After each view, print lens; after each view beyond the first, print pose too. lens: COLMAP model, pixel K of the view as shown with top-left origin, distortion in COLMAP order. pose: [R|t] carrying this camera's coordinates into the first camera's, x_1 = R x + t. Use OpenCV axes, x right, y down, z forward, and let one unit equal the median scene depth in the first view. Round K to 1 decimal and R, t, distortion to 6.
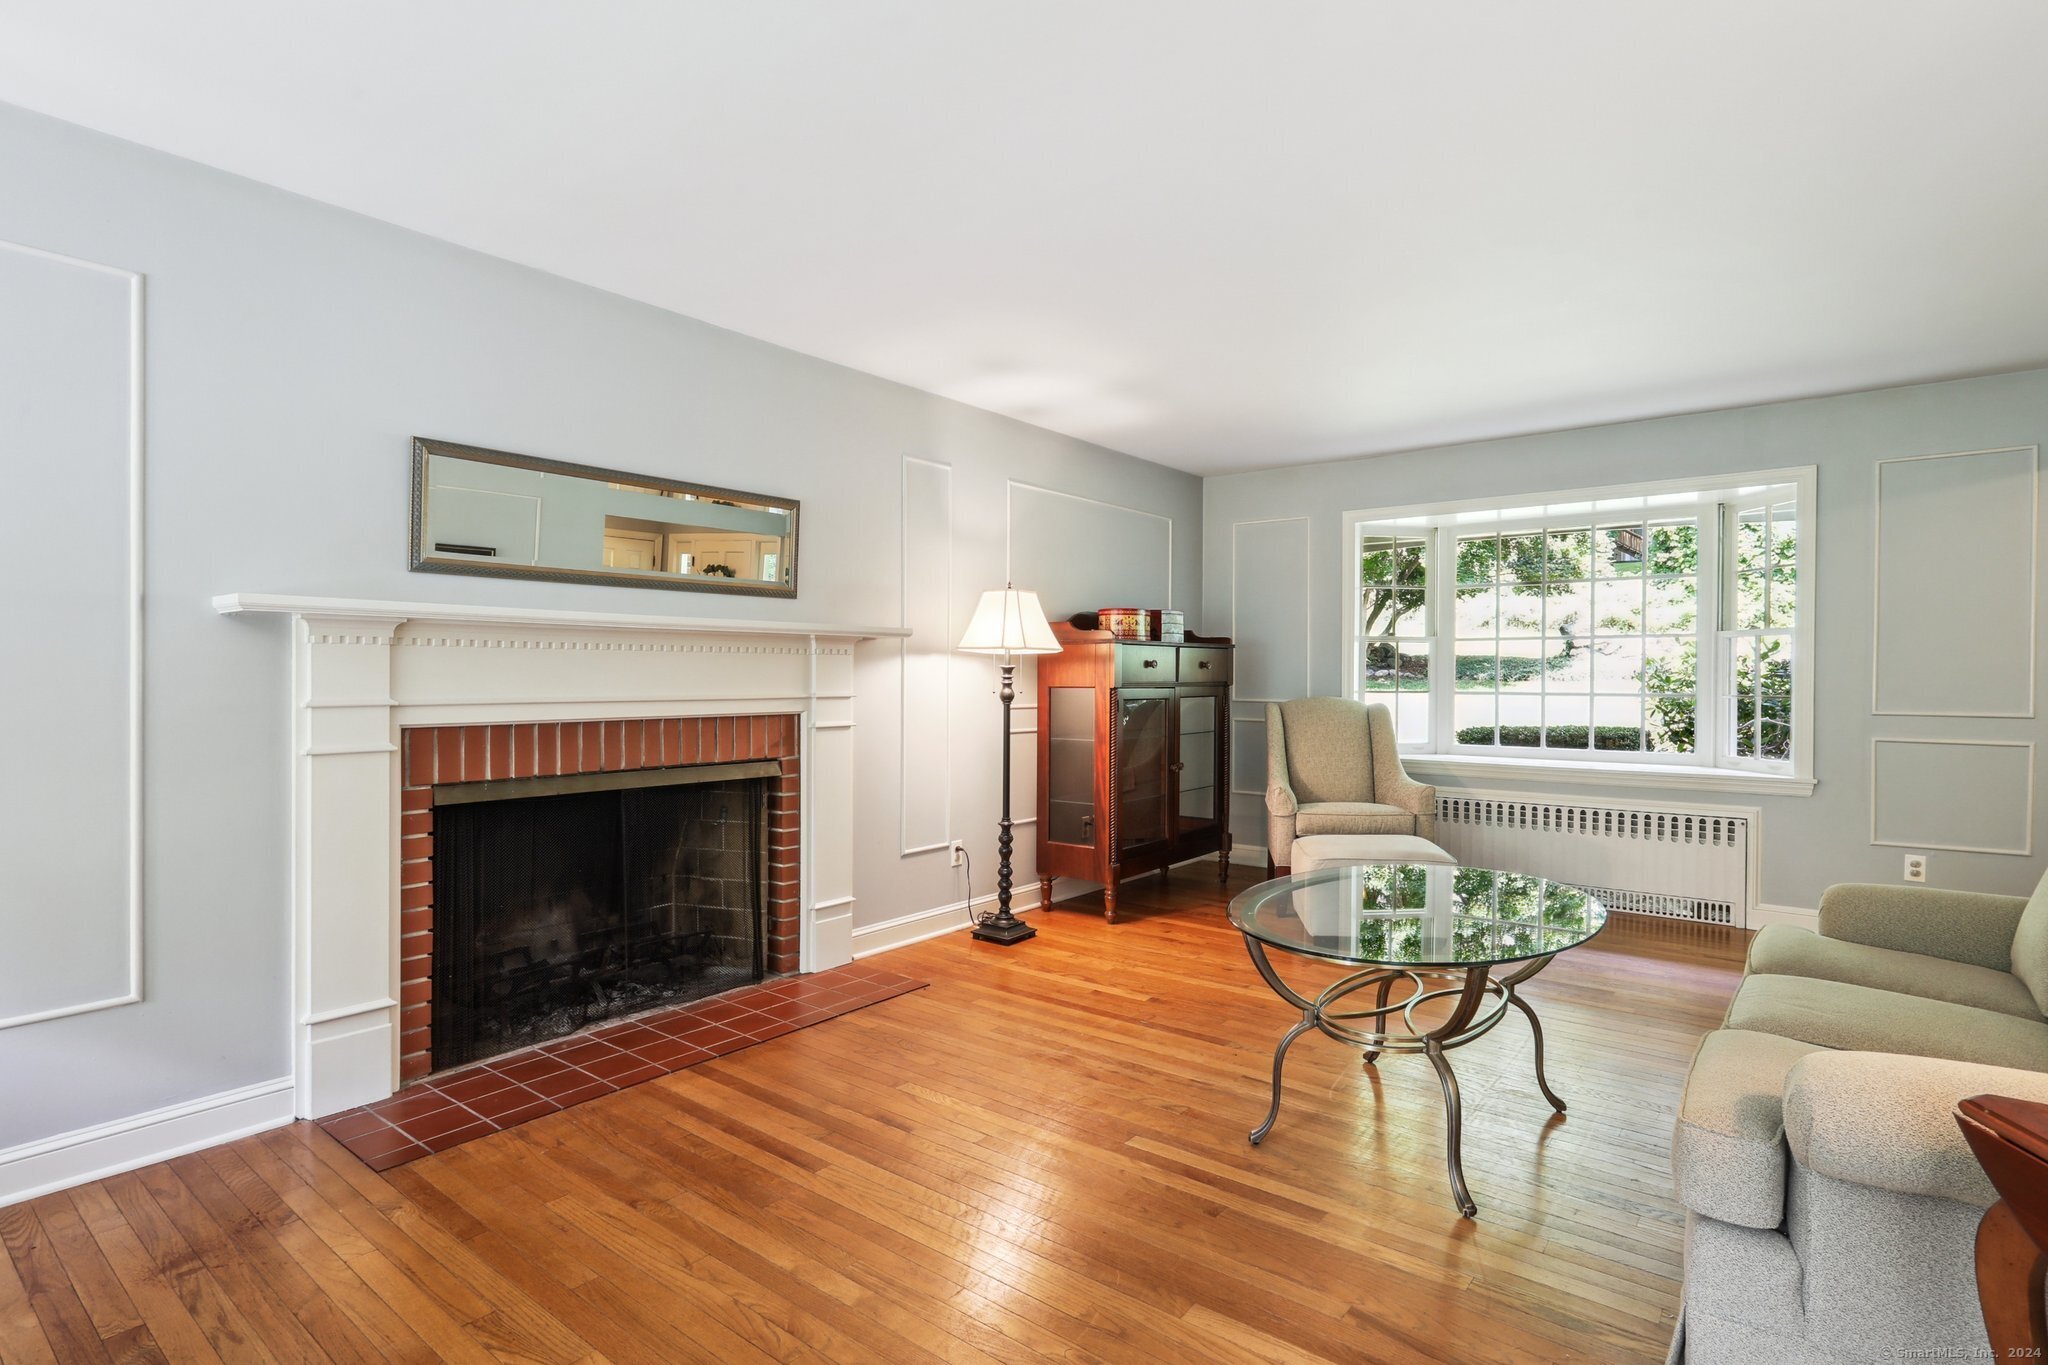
lens RADIAL K [[1034.7, 0, 1102.8], [0, 1034.7, 686.2], [0, 0, 1]] dist [-0.002714, -0.000334]
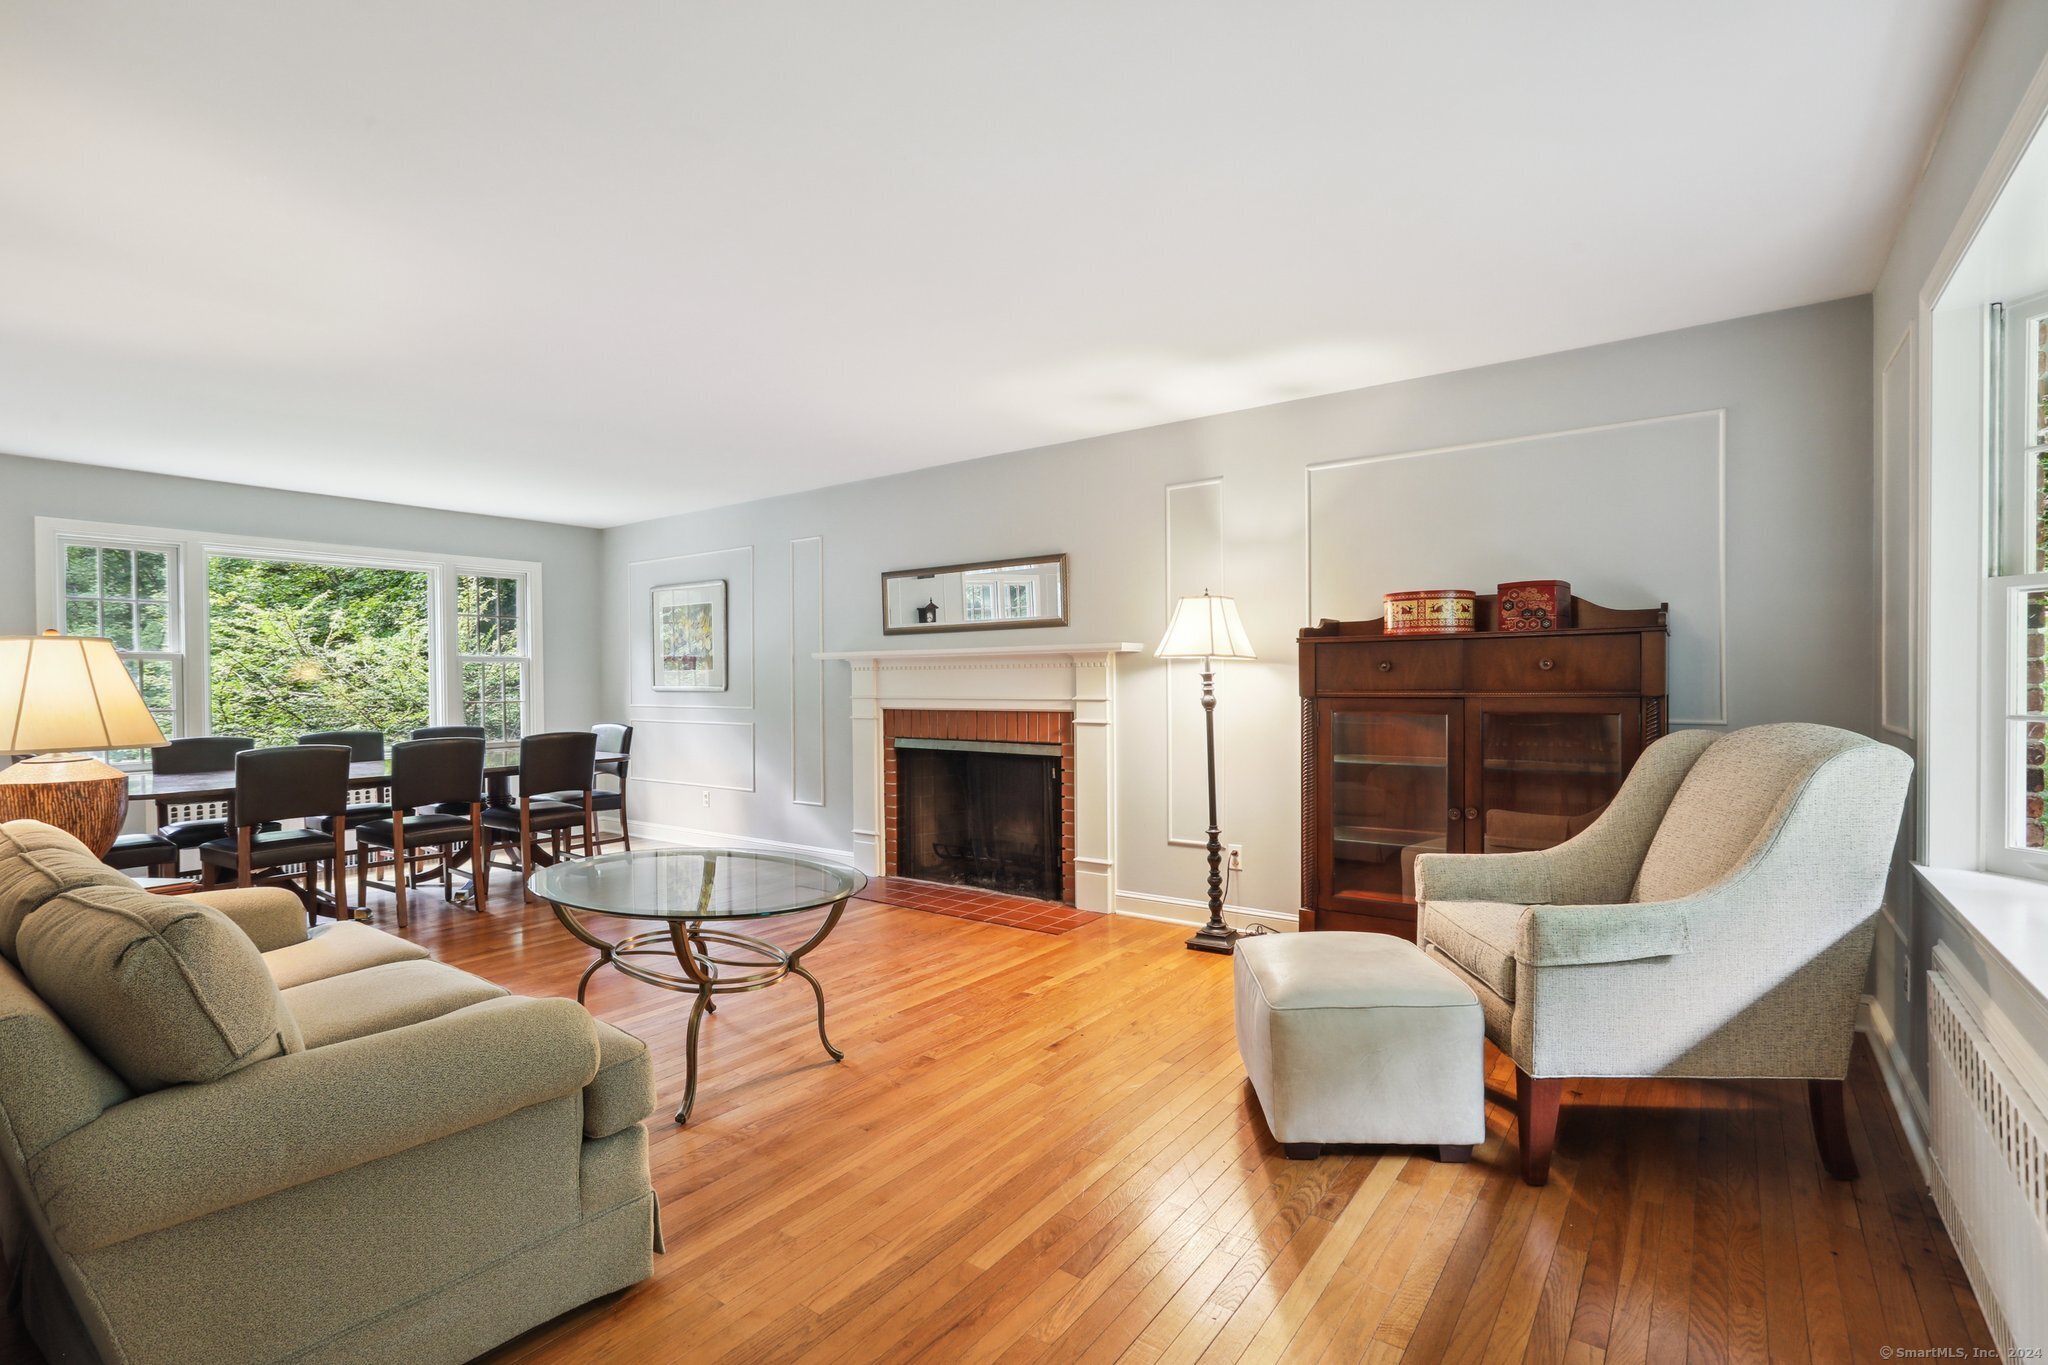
lens RADIAL K [[968.7, 0, 983.6], [0, 968.7, 689.1], [0, 0, 1]] dist [-0.001874, 0.000736]
pose [[-0.023183, 0.009853, -0.999683, 0.979056], [-0.001900, 0.999949, 0.009900, -0.015089], [0.999729, 0.002129, -0.023163, 0.932291]]
